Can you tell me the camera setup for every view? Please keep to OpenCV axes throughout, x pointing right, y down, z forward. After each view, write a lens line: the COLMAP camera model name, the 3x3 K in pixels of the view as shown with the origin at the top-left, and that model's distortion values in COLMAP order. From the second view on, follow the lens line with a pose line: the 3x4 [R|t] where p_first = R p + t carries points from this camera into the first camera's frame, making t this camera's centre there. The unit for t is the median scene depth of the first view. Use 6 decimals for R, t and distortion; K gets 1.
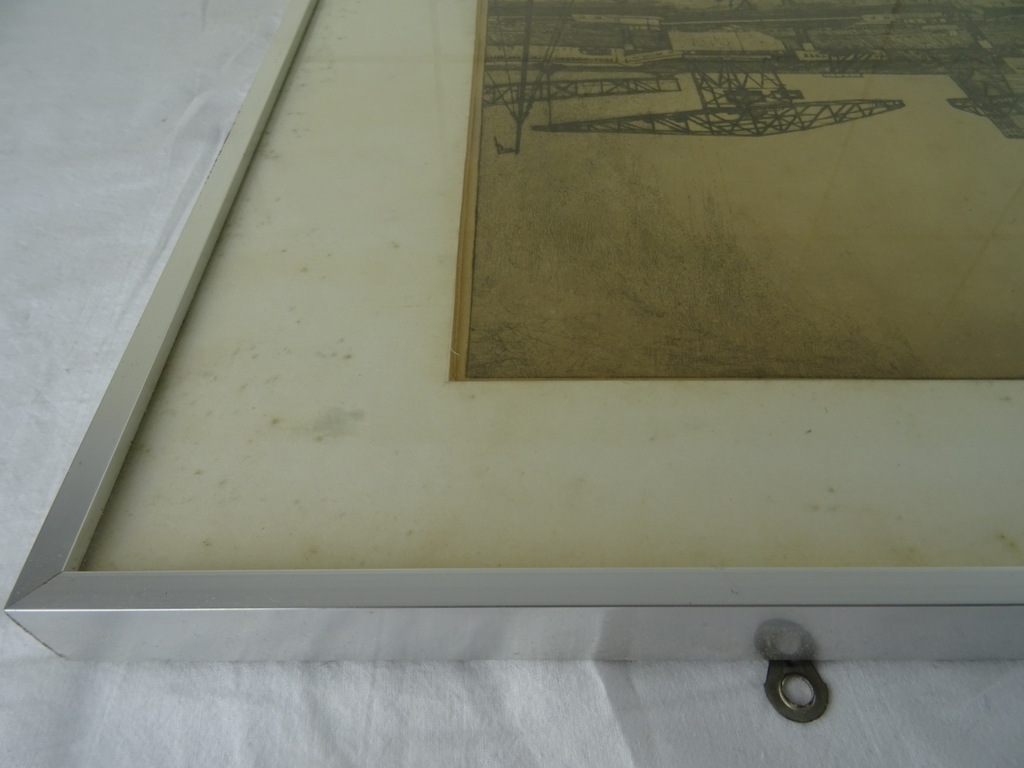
lens RADIAL K [[734.2, 0, 512.0], [0, 734.2, 384.0], [0, 0, 1]] dist [-0.001513, 0.003321]
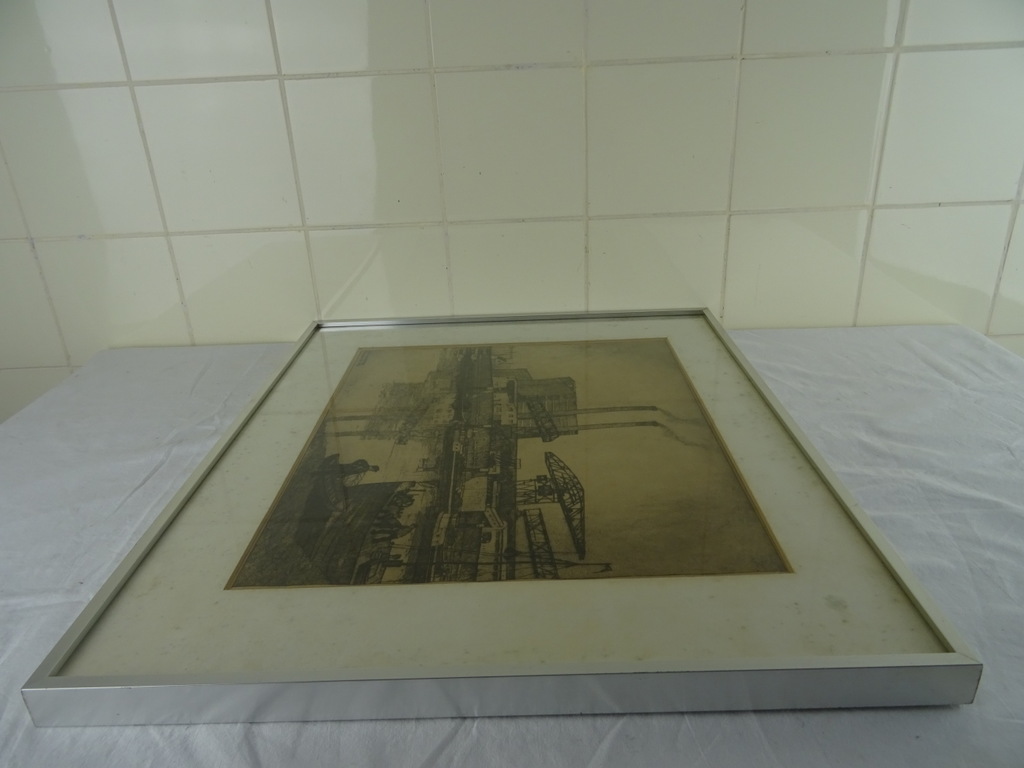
lens RADIAL K [[734.0, 0, 513.9], [0, 734.0, 383.8], [0, 0, 1]] dist [-0.000809, -0.006290]
pose [[0.004022, -0.391309, 0.920250, -1.339954], [0.785203, 0.571088, 0.239406, -1.077196], [-0.619226, 0.721620, 0.309554, 0.260419]]
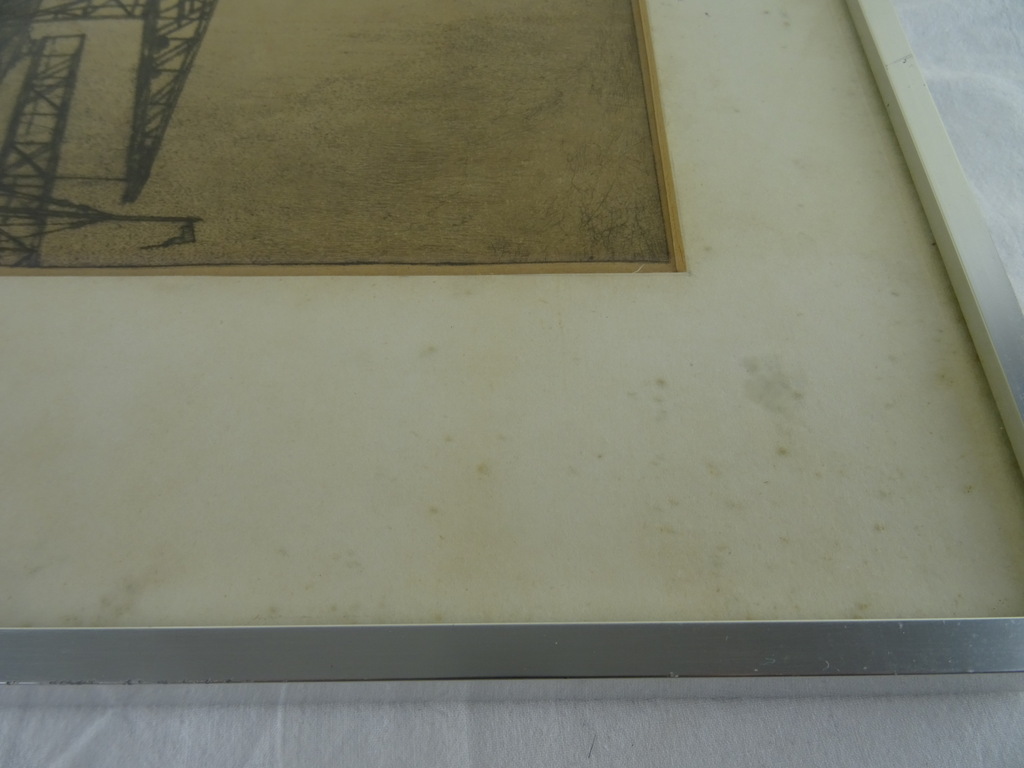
lens RADIAL K [[734.2, 0, 512.0], [0, 734.2, 384.0], [0, 0, 1]] dist [-0.001513, 0.003321]
pose [[-0.016650, -0.870881, 0.491212, -0.404335], [0.752808, 0.312402, 0.579383, -0.401026], [-0.658029, 0.379435, 0.650405, 0.421458]]
